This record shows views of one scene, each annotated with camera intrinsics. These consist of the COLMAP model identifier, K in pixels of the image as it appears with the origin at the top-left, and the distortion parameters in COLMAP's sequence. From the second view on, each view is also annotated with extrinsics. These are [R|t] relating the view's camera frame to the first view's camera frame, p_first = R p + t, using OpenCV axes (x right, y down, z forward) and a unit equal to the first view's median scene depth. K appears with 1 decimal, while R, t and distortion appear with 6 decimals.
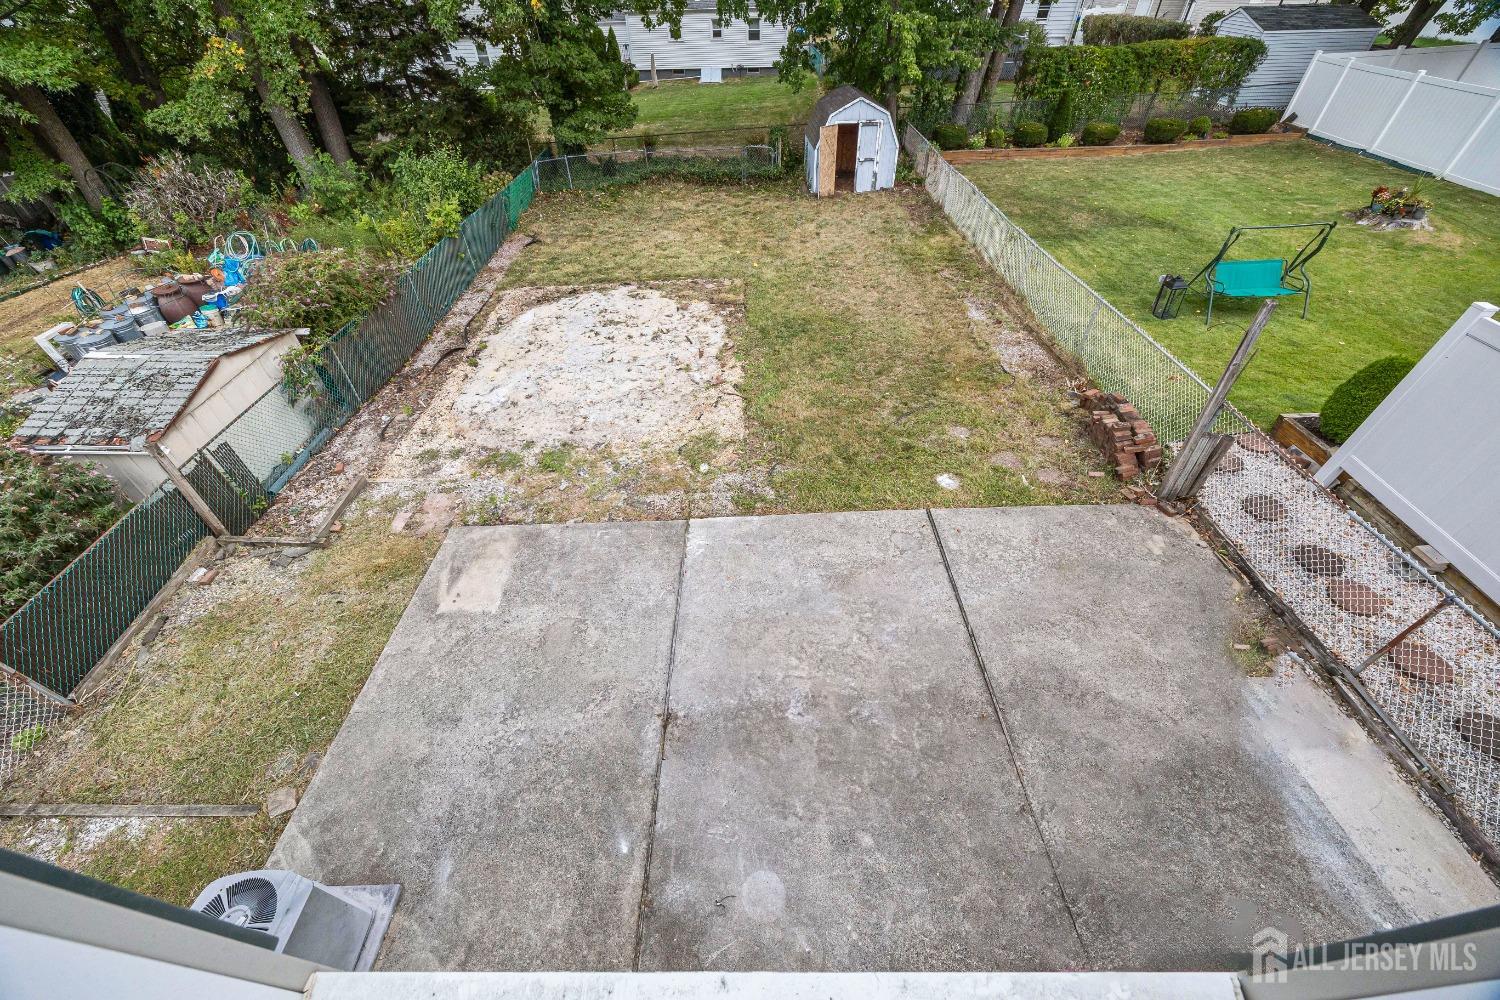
lens RADIAL K [[569.6, 0, 744.1], [0, 569.6, 505.1], [0, 0, 1]] dist [0.001468, -0.000463]
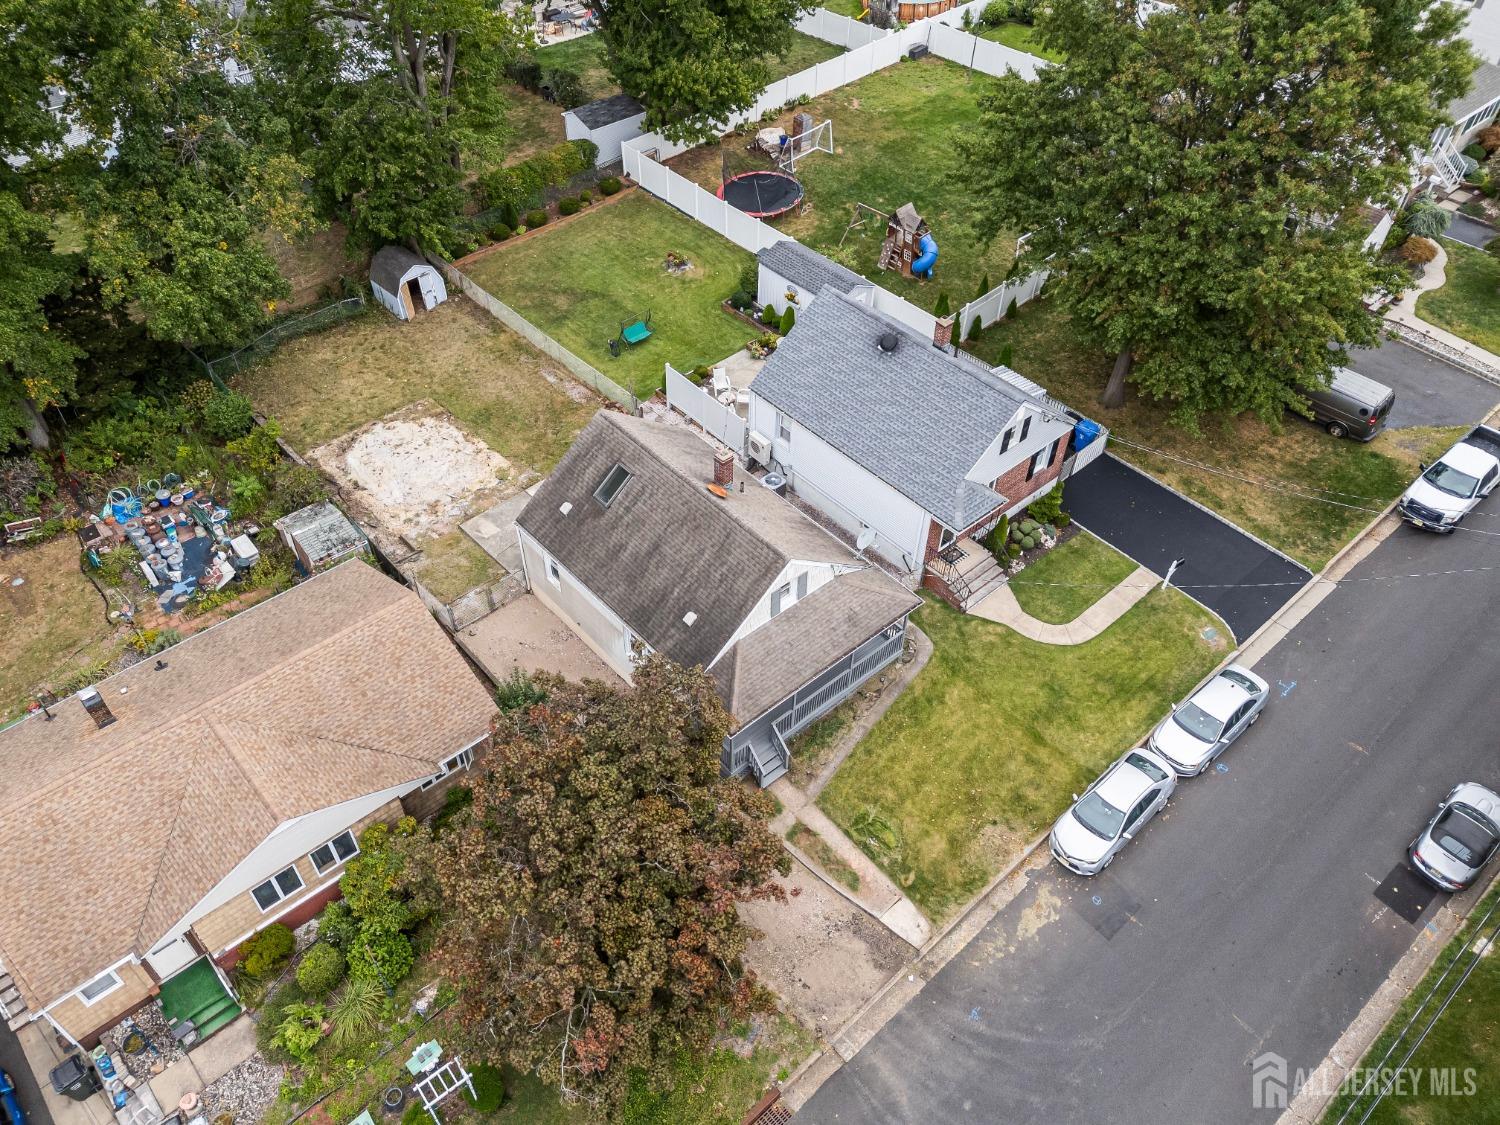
lens RADIAL K [[1126.6, 0, 753.4], [0, 1126.6, 567.3], [0, 0, 1]] dist [0.030063, -0.008868]
pose [[0.741216, -0.451012, 0.497179, -1.786740], [0.443617, 0.884984, 0.141443, 0.061642], [-0.503789, 0.115717, 0.856041, -3.610188]]
